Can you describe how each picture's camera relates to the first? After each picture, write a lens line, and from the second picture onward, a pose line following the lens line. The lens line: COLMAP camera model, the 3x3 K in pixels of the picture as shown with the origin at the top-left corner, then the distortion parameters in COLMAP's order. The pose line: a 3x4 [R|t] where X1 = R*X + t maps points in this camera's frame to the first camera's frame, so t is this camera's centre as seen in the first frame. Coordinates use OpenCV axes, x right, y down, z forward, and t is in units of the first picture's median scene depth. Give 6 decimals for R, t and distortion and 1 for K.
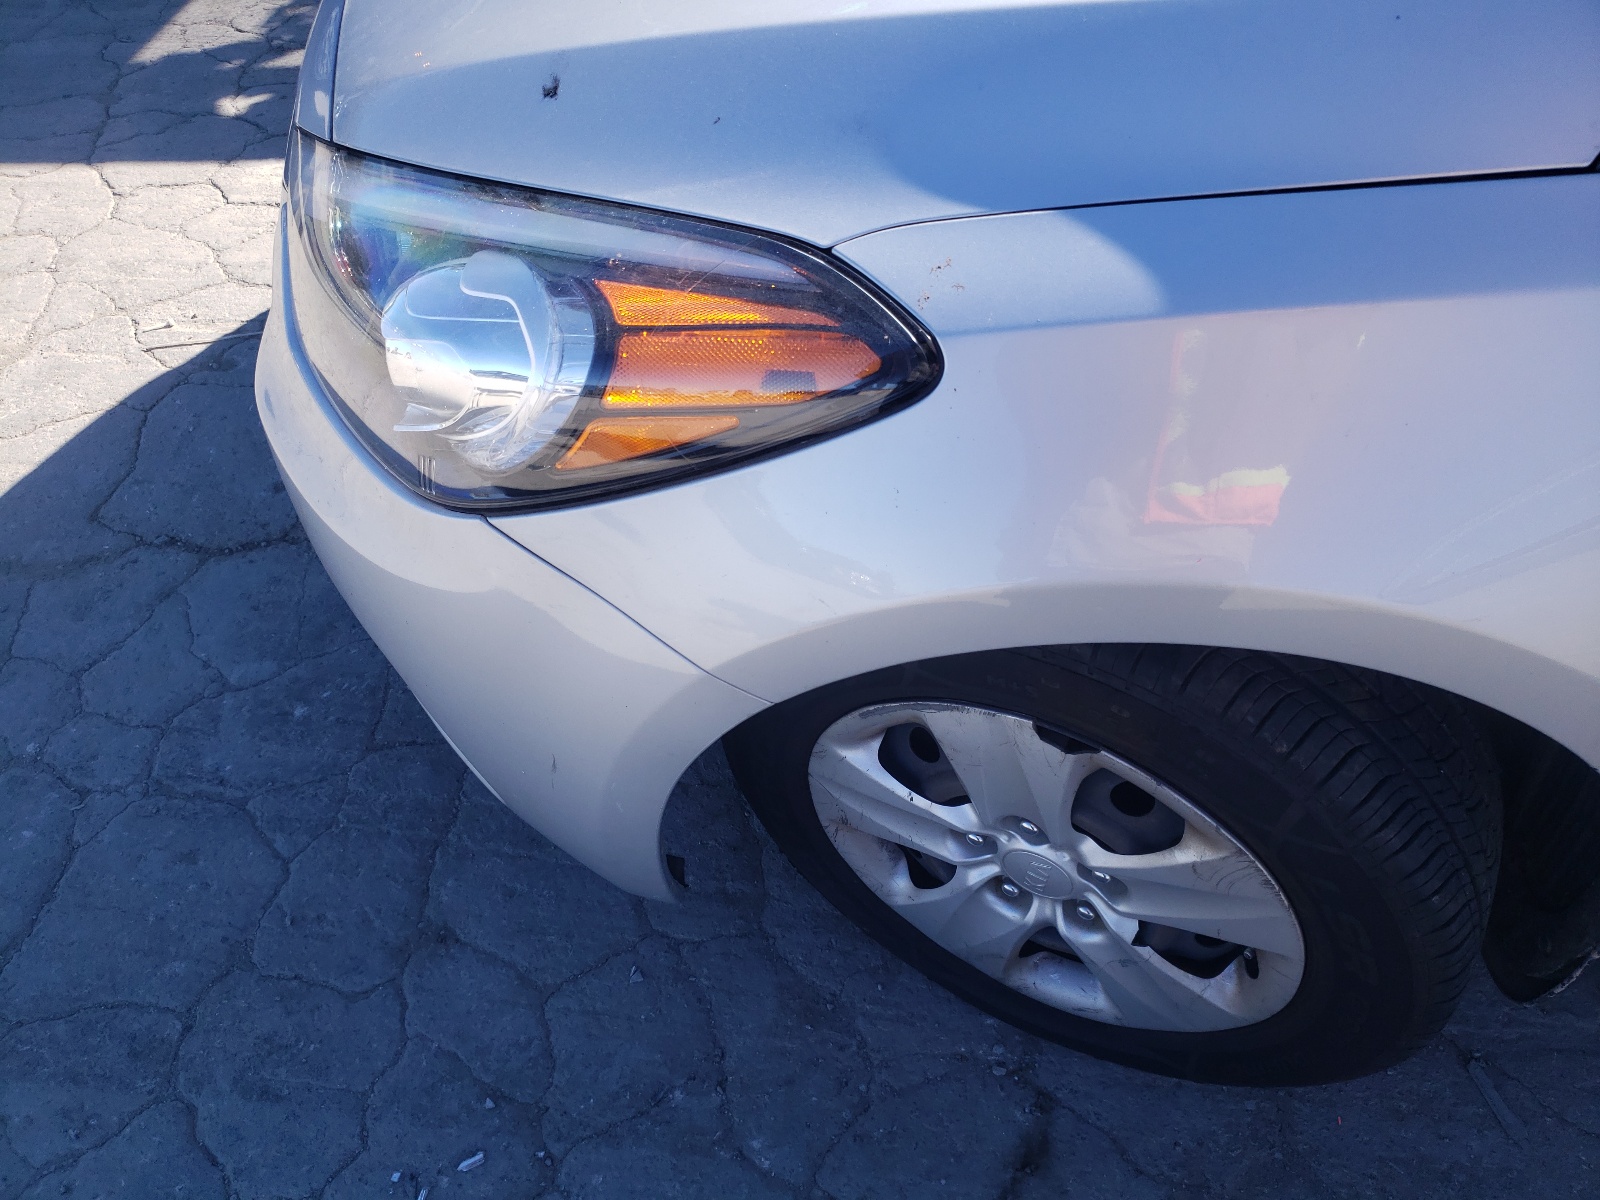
lens RADIAL K [[1215.4, 0, 799.6], [0, 1215.4, 600.7], [0, 0, 1]] dist [-0.003198, -0.002933]
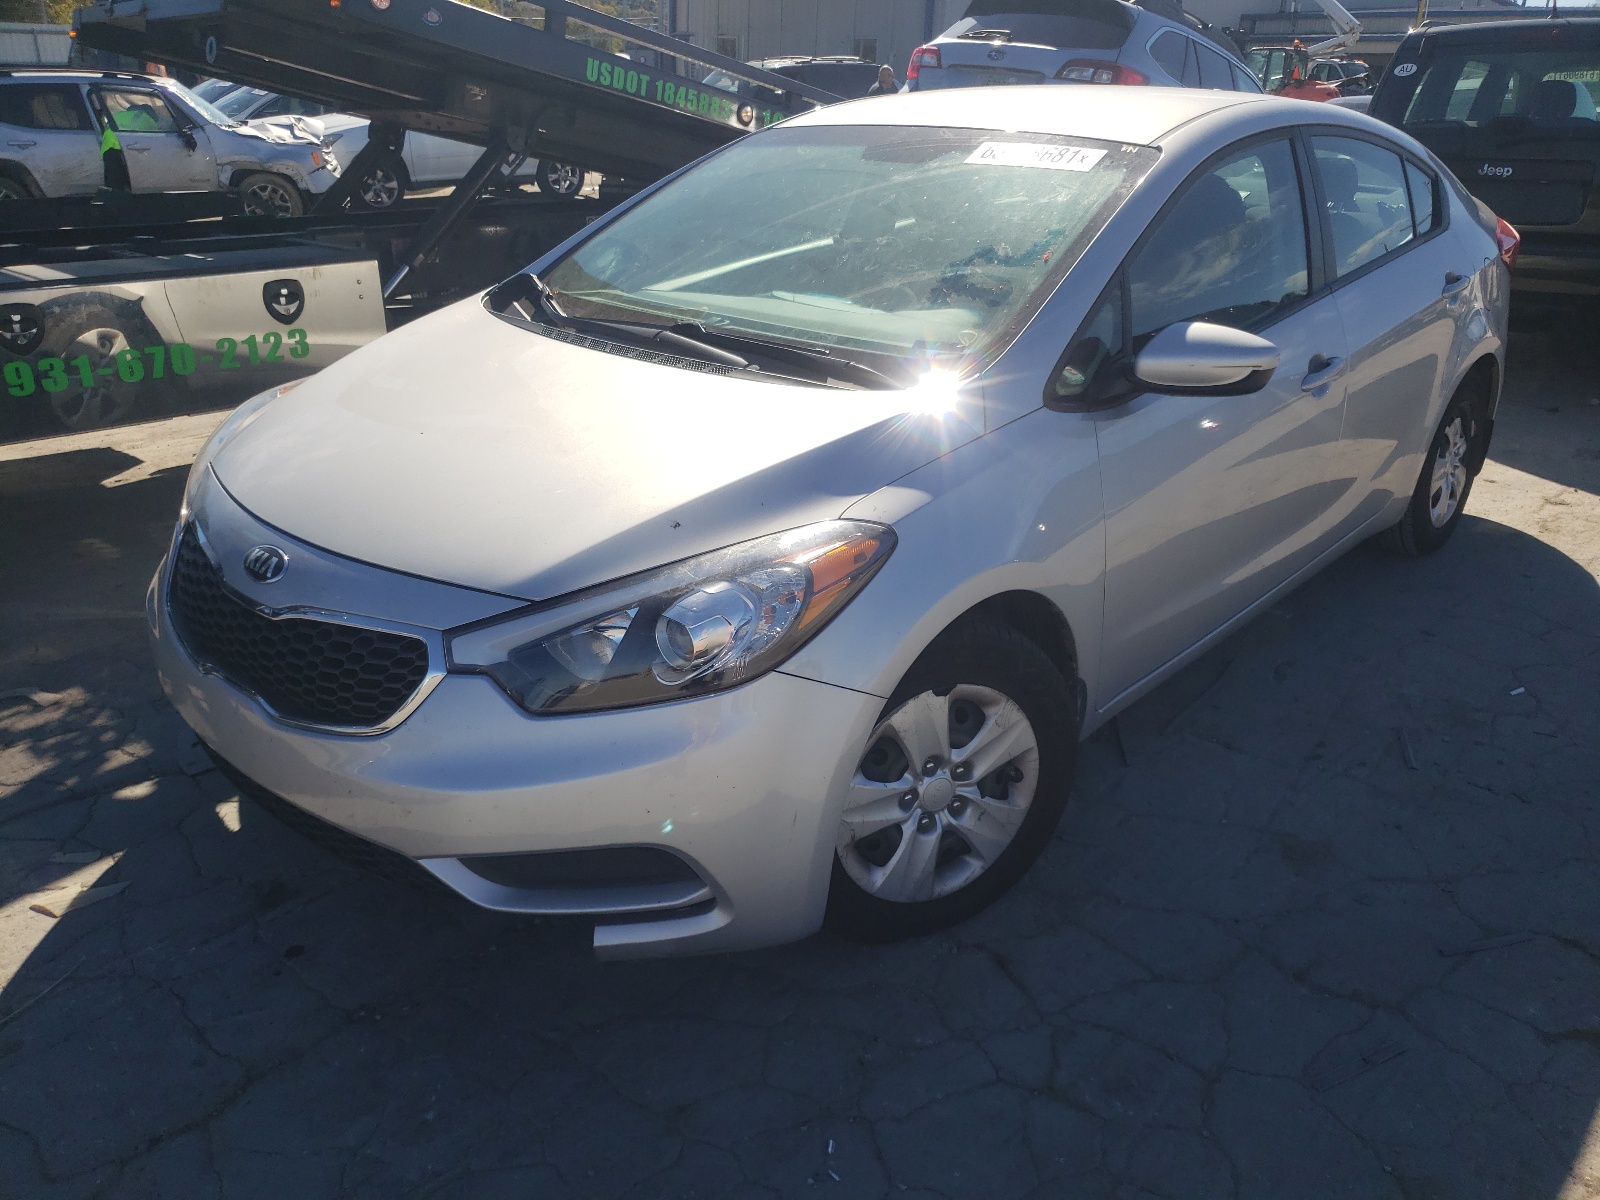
lens RADIAL K [[1215.4, 0, 800.1], [0, 1215.4, 599.4], [0, 0, 1]] dist [-0.003198, -0.002933]
pose [[0.594917, -0.268423, 0.757643, -1.481858], [0.604014, 0.771195, -0.201060, 0.243786], [-0.530322, 0.577241, 0.620928, -0.401142]]
